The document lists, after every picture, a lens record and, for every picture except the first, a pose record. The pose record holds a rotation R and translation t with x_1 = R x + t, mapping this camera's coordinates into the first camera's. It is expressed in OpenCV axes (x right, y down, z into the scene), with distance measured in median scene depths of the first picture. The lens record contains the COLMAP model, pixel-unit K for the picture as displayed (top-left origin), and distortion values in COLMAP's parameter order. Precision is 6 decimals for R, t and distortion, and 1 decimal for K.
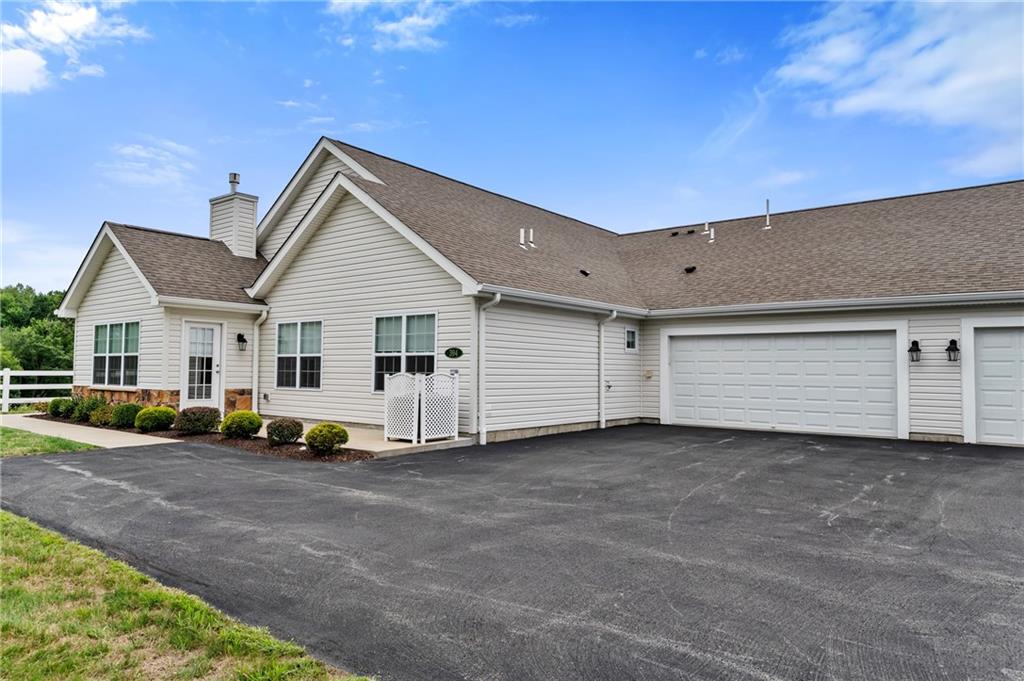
lens RADIAL K [[668.5, 0, 508.6], [0, 668.5, 348.0], [0, 0, 1]] dist [-0.003175, 0.000468]
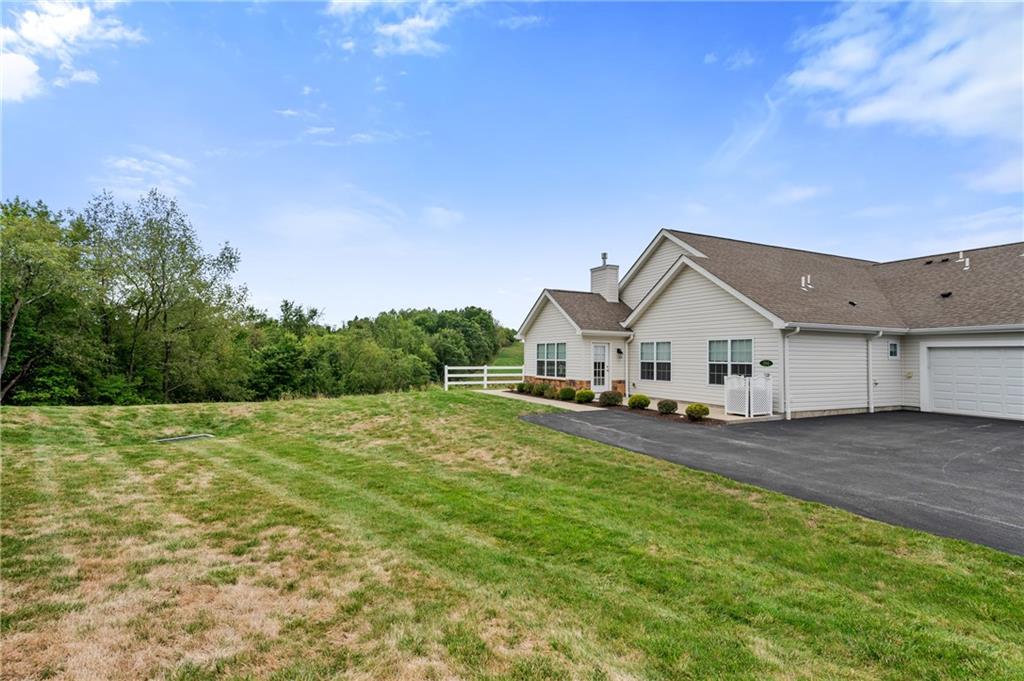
lens RADIAL K [[490.2, 0, 516.3], [0, 490.2, 342.9], [0, 0, 1]] dist [-0.000109, 0.001088]
pose [[0.902166, -0.013023, -0.431192, -0.093969], [0.013954, 0.999902, -0.001003, -0.040484], [0.431163, -0.005112, 0.902260, -0.290224]]
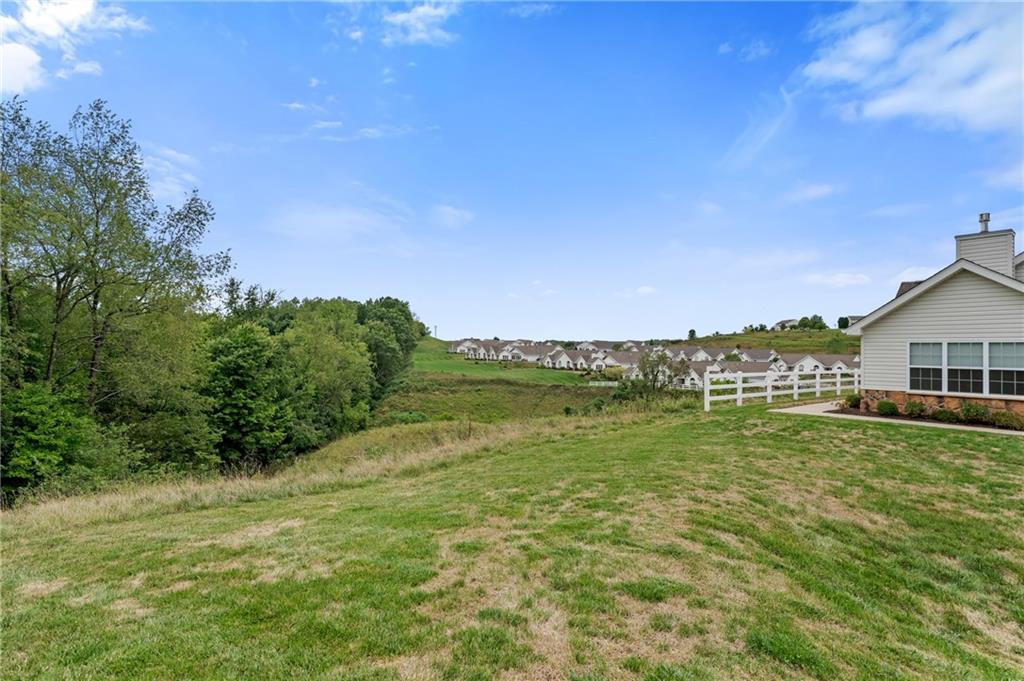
lens RADIAL K [[490.2, 0, 516.3], [0, 490.2, 351.0], [0, 0, 1]] dist [-0.000109, 0.001088]
pose [[0.973322, 0.004262, -0.229404, -1.269695], [0.002540, 0.999566, 0.029345, -0.053595], [0.229429, -0.029144, 0.972889, -0.066796]]
